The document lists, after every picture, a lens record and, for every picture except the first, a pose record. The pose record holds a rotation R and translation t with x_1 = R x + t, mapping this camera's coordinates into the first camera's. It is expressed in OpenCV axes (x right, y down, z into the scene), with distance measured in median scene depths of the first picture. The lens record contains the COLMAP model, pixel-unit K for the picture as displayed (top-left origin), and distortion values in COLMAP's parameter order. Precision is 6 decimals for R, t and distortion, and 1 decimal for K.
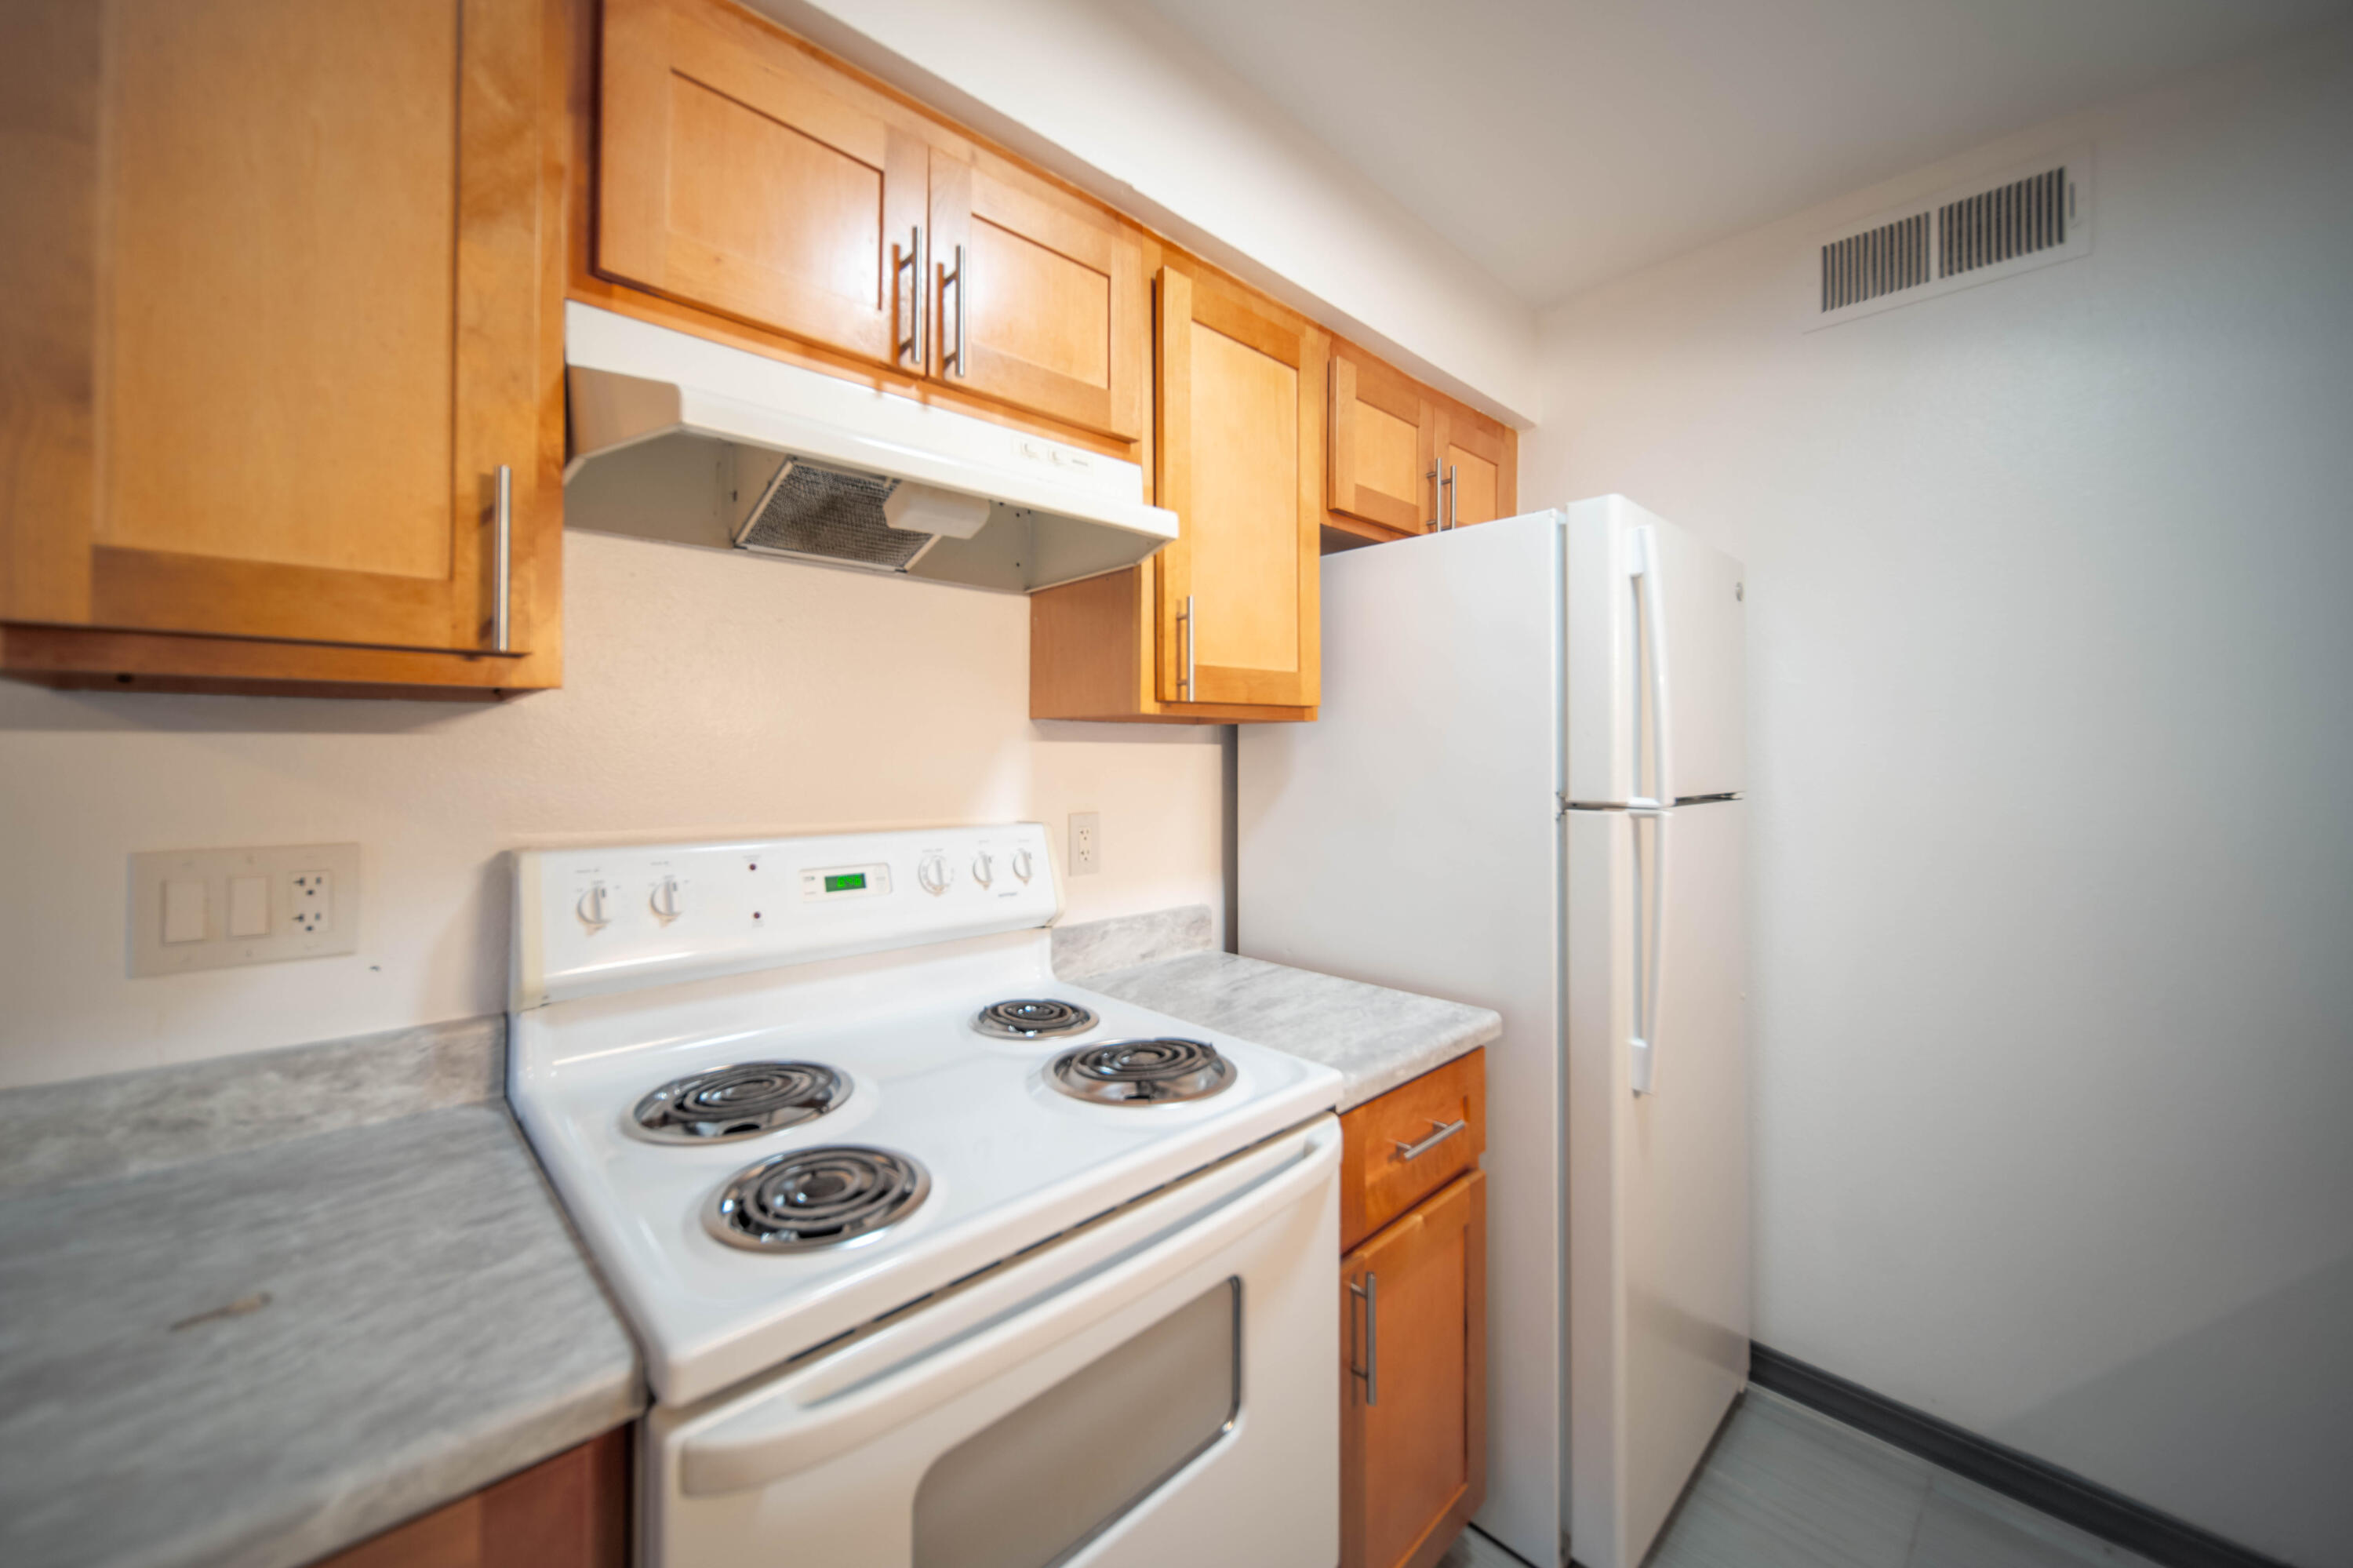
lens RADIAL K [[872.5, 0, 1116.8], [0, 872.5, 744.6], [0, 0, 1]] dist [-0.002070, -0.000184]
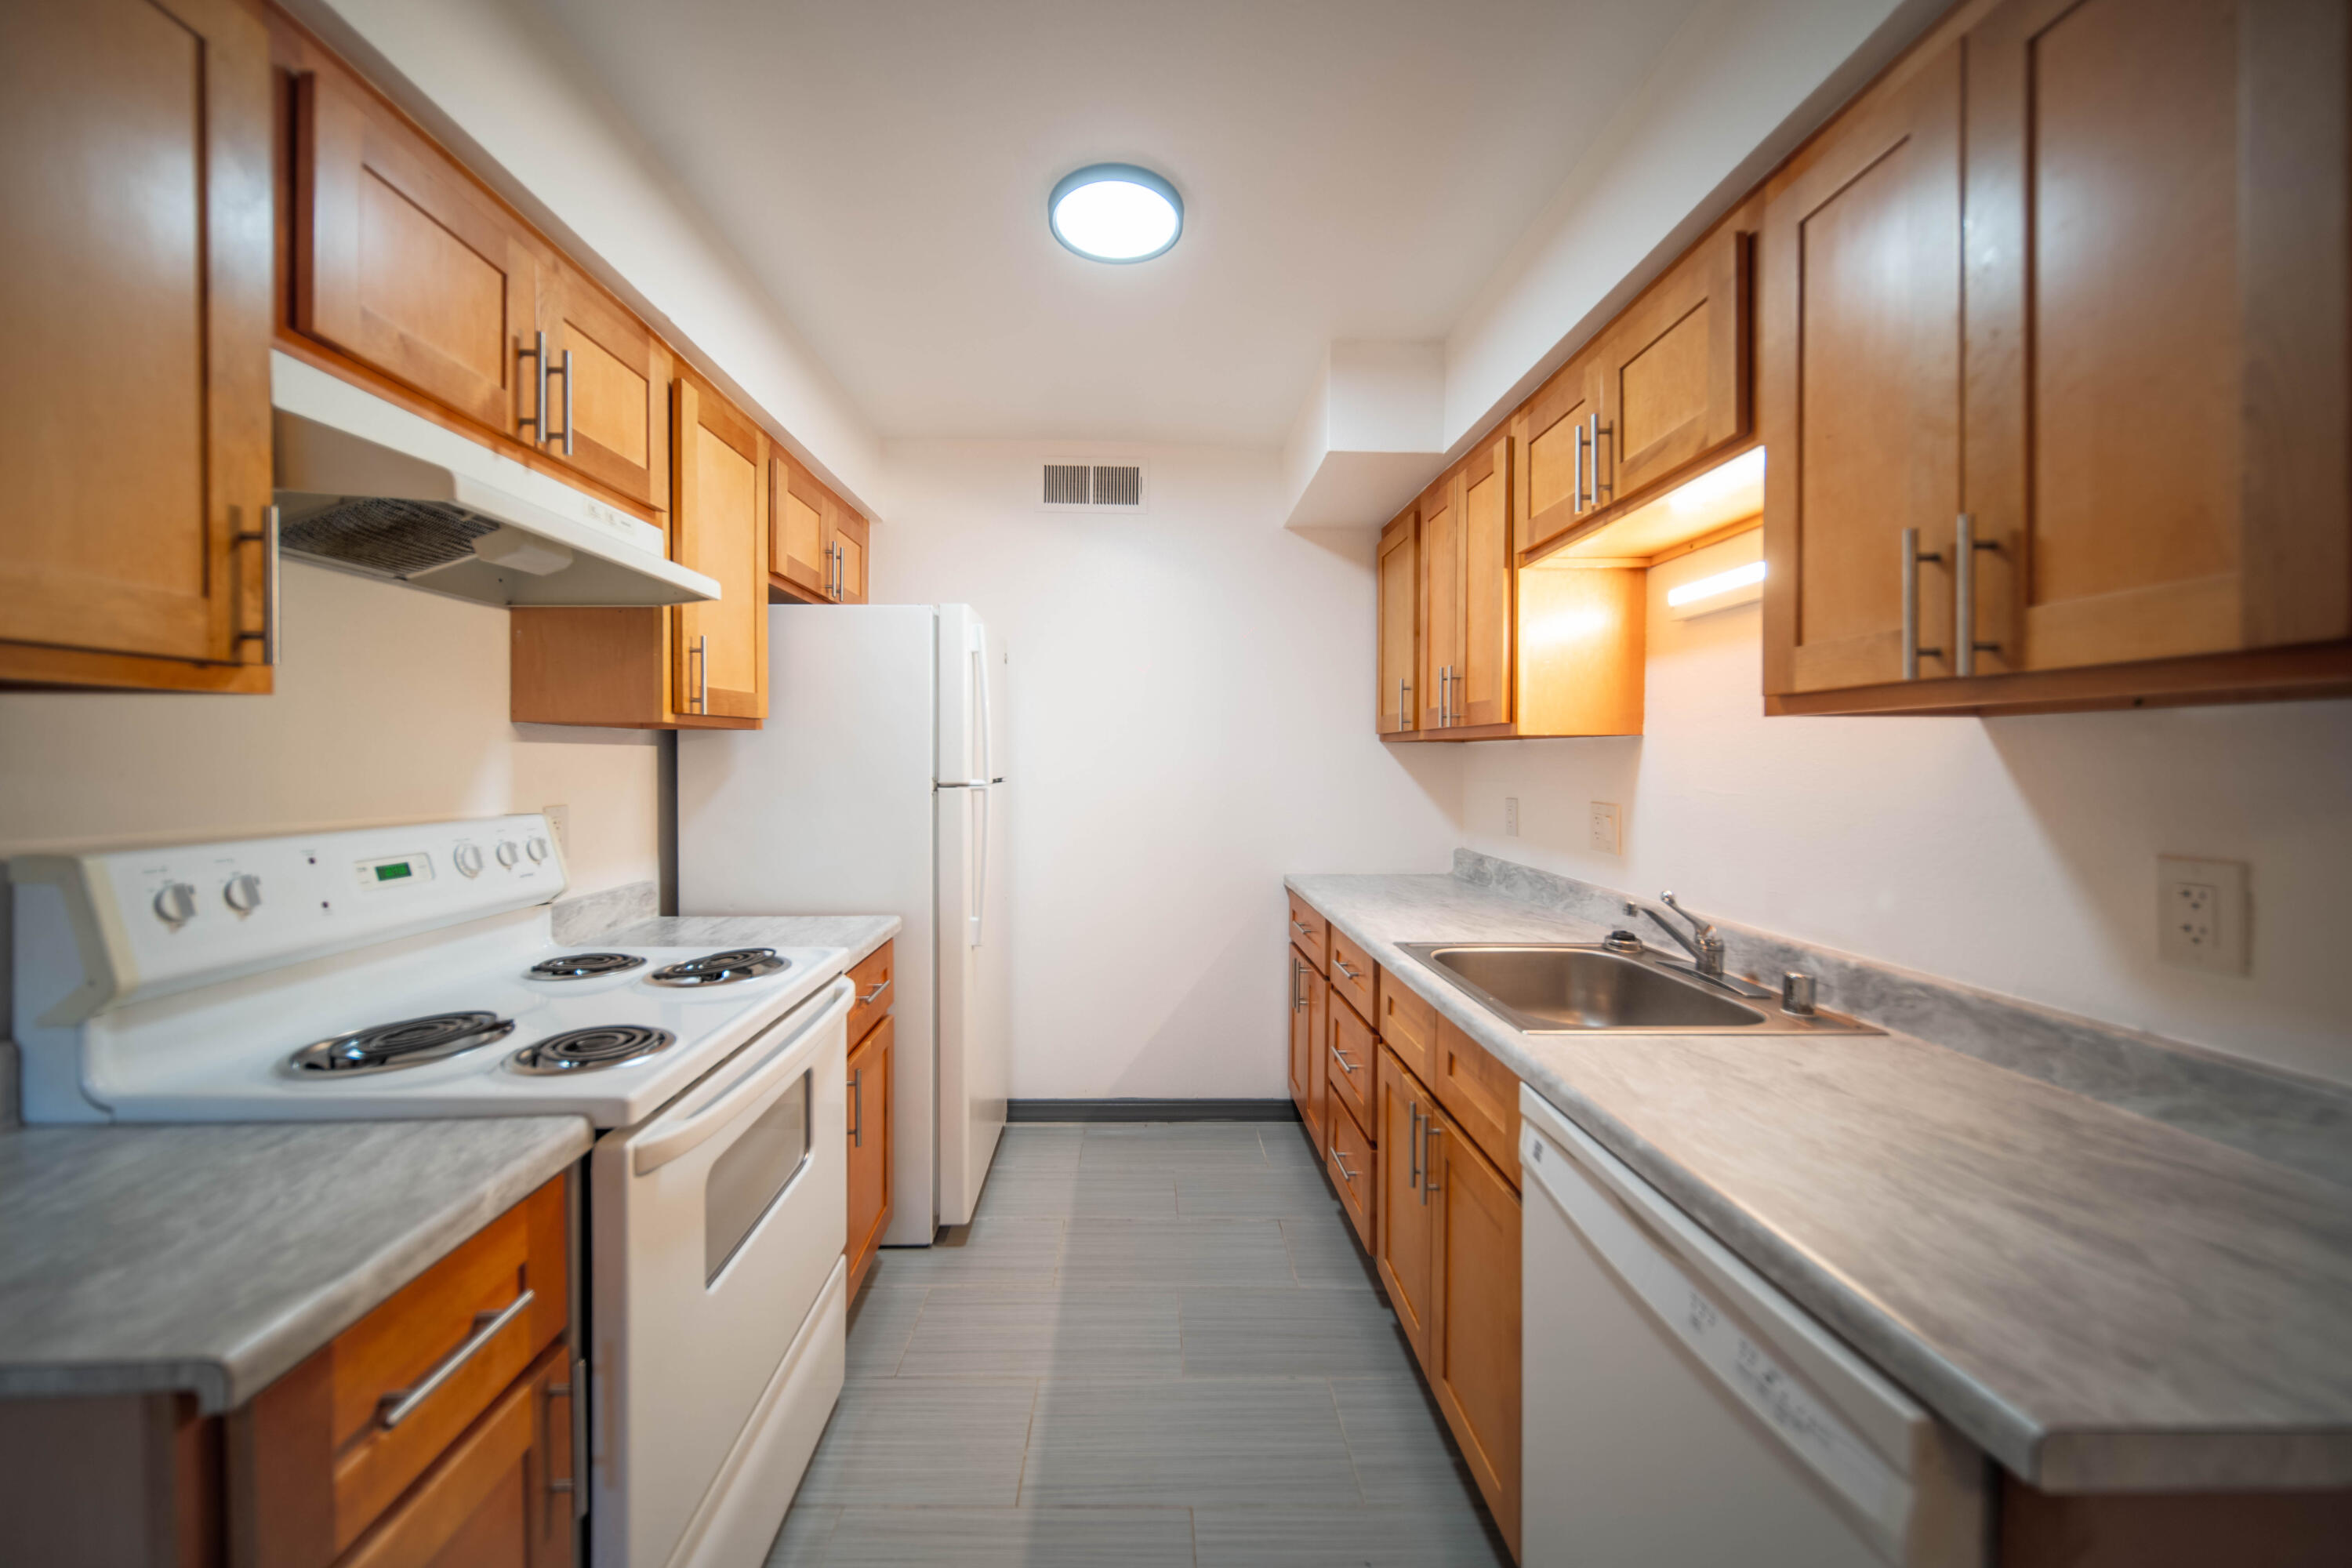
lens RADIAL K [[852.3, 0, 1206.6], [0, 852.3, 768.8], [0, 0, 1]] dist [-0.001201, -0.000057]
pose [[0.597112, -0.011021, 0.802082, -0.498257], [-0.012206, 0.999665, 0.022823, -0.005235], [-0.802065, -0.023418, 0.596777, -0.394370]]
